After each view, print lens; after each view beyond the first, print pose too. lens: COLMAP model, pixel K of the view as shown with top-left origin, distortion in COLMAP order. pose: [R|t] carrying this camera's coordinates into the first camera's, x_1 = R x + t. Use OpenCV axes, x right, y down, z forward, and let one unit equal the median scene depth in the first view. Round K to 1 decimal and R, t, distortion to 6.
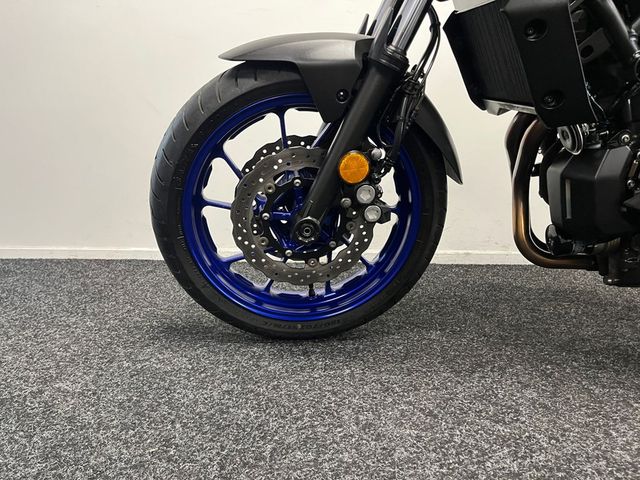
lens RADIAL K [[481.9, 0, 318.2], [0, 481.9, 243.6], [0, 0, 1]] dist [0.074029, -0.096981]
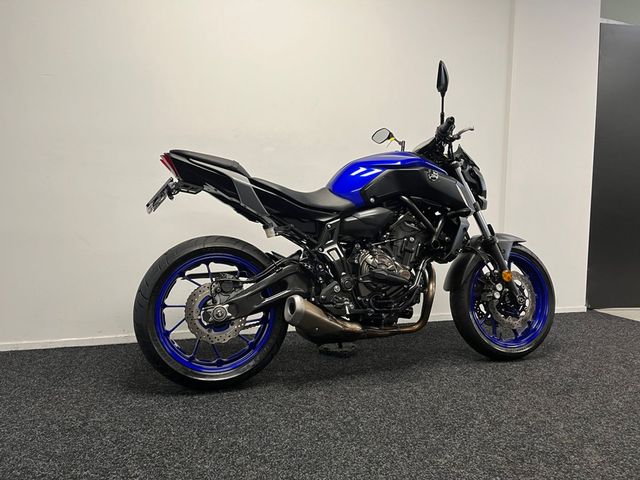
lens RADIAL K [[481.9, 0, 319.8], [0, 481.9, 238.8], [0, 0, 1]] dist [0.074029, -0.096981]
pose [[0.941711, -0.014466, 0.336112, -0.296711], [0.056951, 0.991511, -0.116889, -0.131511], [-0.331567, 0.129217, 0.934540, -1.104449]]
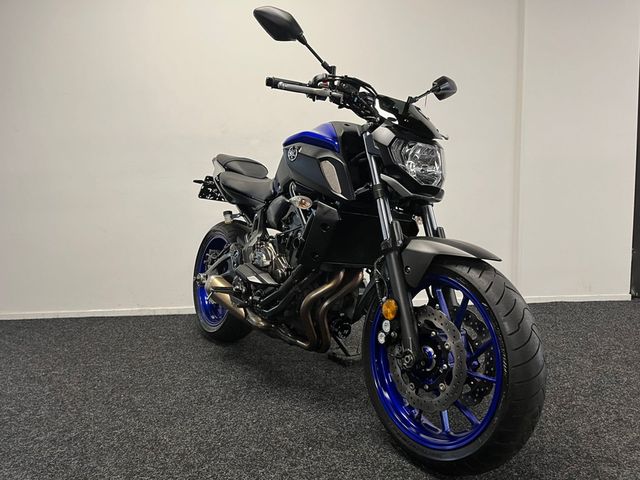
lens RADIAL K [[481.9, 0, 322.7], [0, 481.9, 237.1], [0, 0, 1]] dist [0.074029, -0.096981]
pose [[0.998163, -0.035464, 0.049114, 0.660646], [0.040274, 0.994102, -0.100693, -0.076003], [-0.045254, 0.102486, 0.993705, -1.434684]]
